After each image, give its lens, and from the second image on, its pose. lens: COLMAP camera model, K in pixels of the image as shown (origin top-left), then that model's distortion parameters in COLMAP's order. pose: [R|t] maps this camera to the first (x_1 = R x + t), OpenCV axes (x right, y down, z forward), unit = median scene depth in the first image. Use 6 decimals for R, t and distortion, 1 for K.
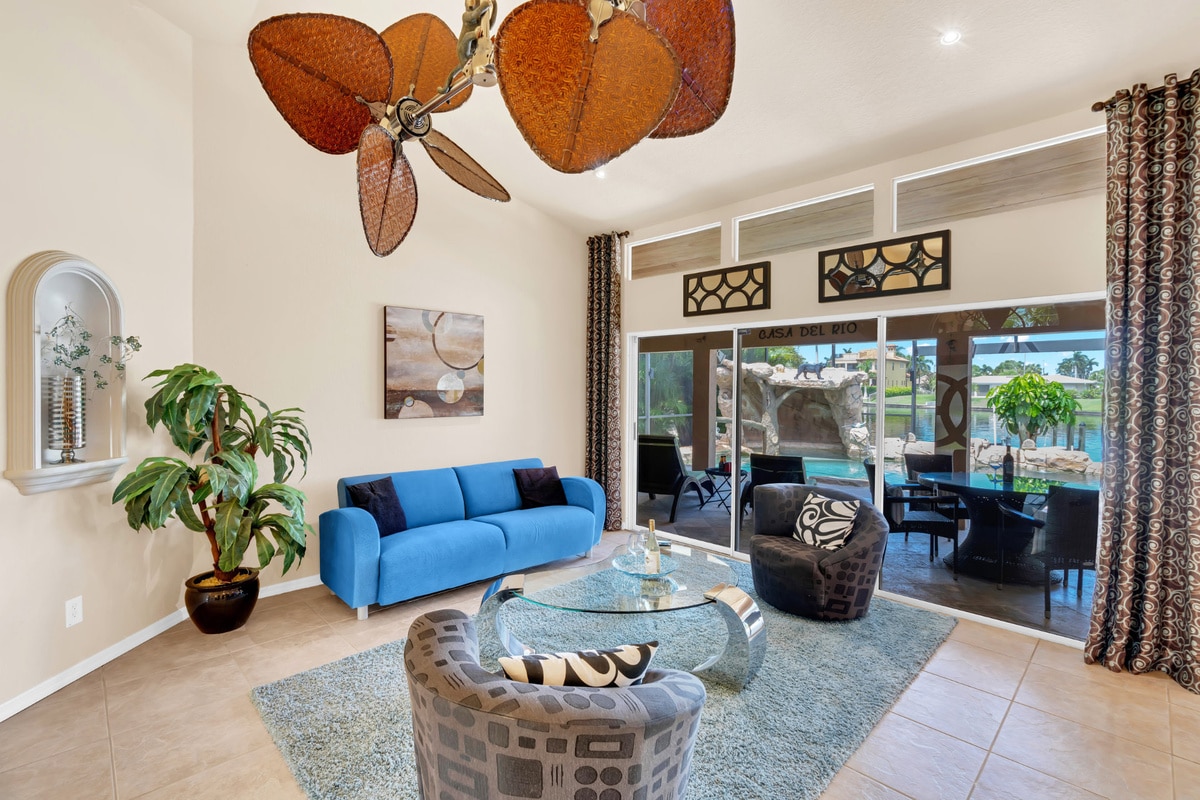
lens RADIAL K [[544.4, 0, 595.0], [0, 544.4, 394.7], [0, 0, 1]] dist [-0.008849, 0.004757]
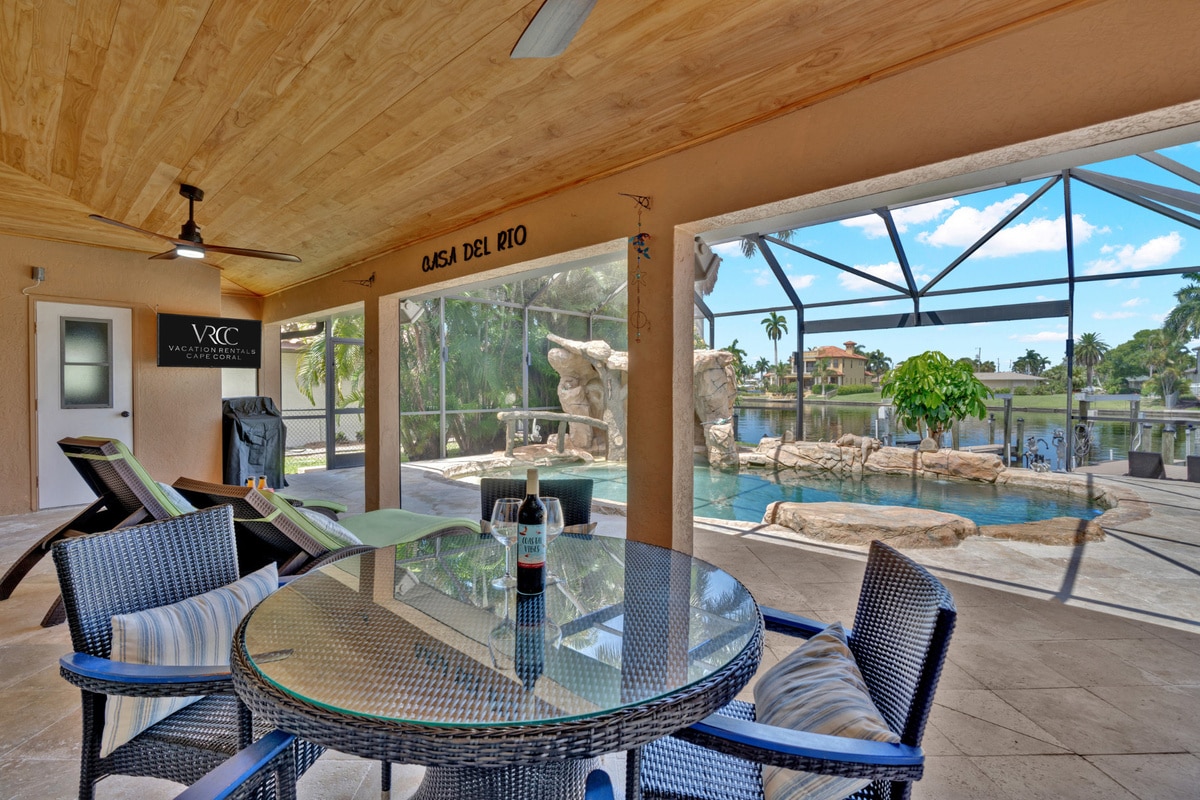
lens RADIAL K [[544.4, 0, 595.0], [0, 544.4, 394.7], [0, 0, 1]] dist [-0.008849, 0.004757]
pose [[0.998848, -0.004639, 0.047764, 0.311403], [0.004669, 0.999989, -0.000510, 0.020787], [-0.047761, 0.000732, 0.998859, 0.275922]]
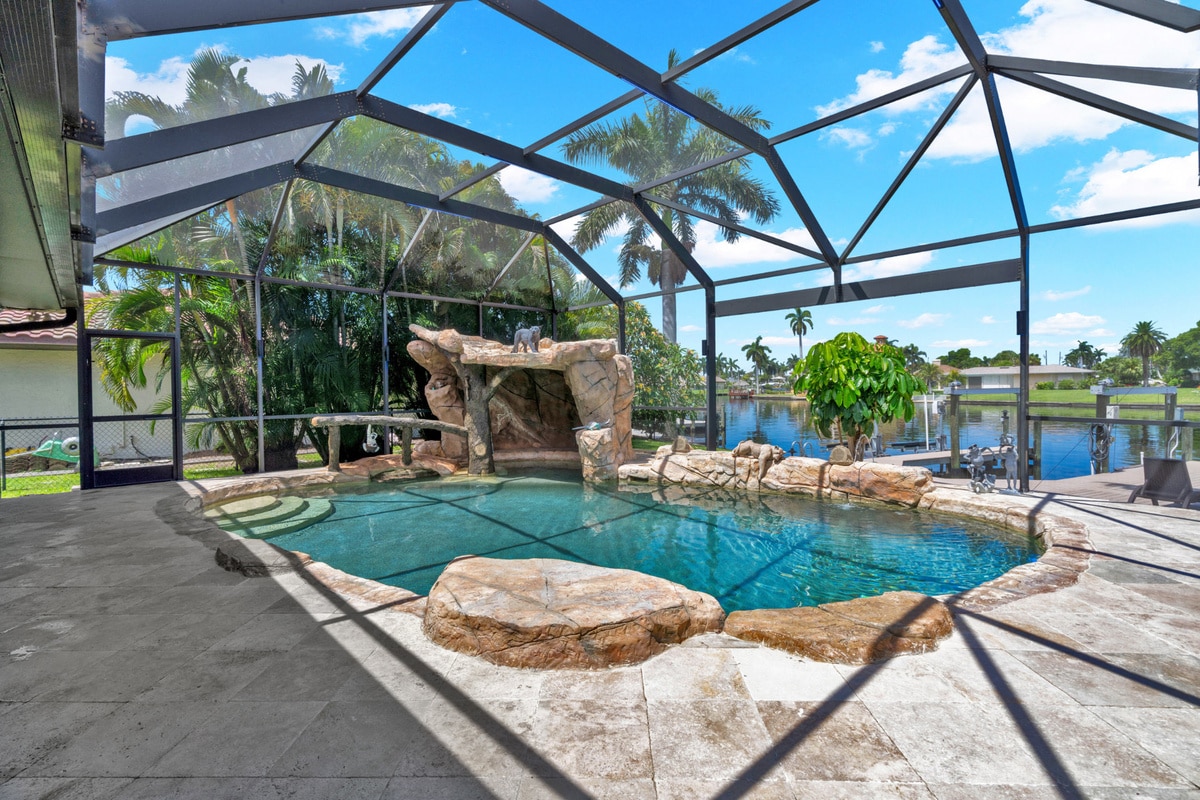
lens RADIAL K [[544.4, 0, 595.0], [0, 544.4, 394.7], [0, 0, 1]] dist [-0.008849, 0.004757]
pose [[0.999768, -0.016943, -0.013289, 0.567905], [0.016924, 0.999856, -0.001500, 0.024647], [0.013312, 0.001275, 0.999911, 0.432799]]
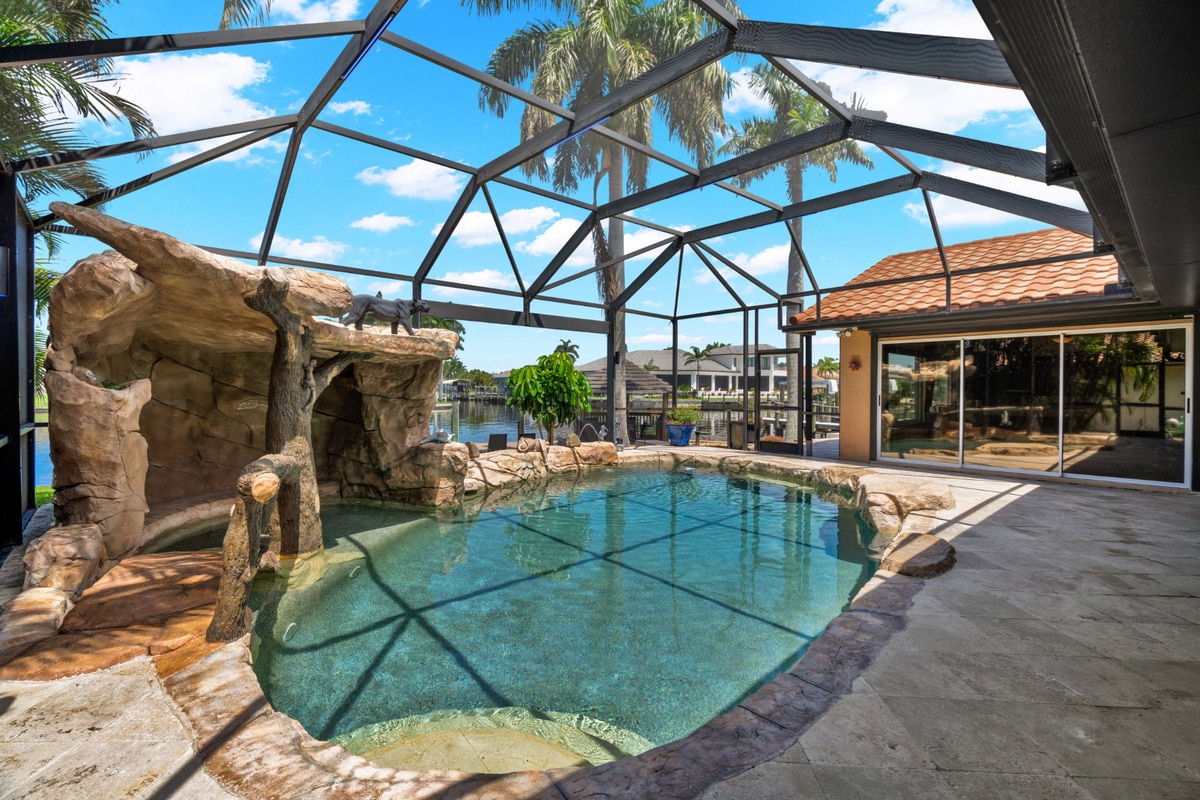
lens RADIAL K [[536.8, 0, 602.6], [0, 536.8, 403.3], [0, 0, 1]] dist [-0.001334, 0.000430]
pose [[0.032399, -0.031297, 0.998985, 0.001230], [0.010420, 0.999466, 0.030974, 0.012866], [-0.999421, 0.009406, 0.032708, 0.963702]]
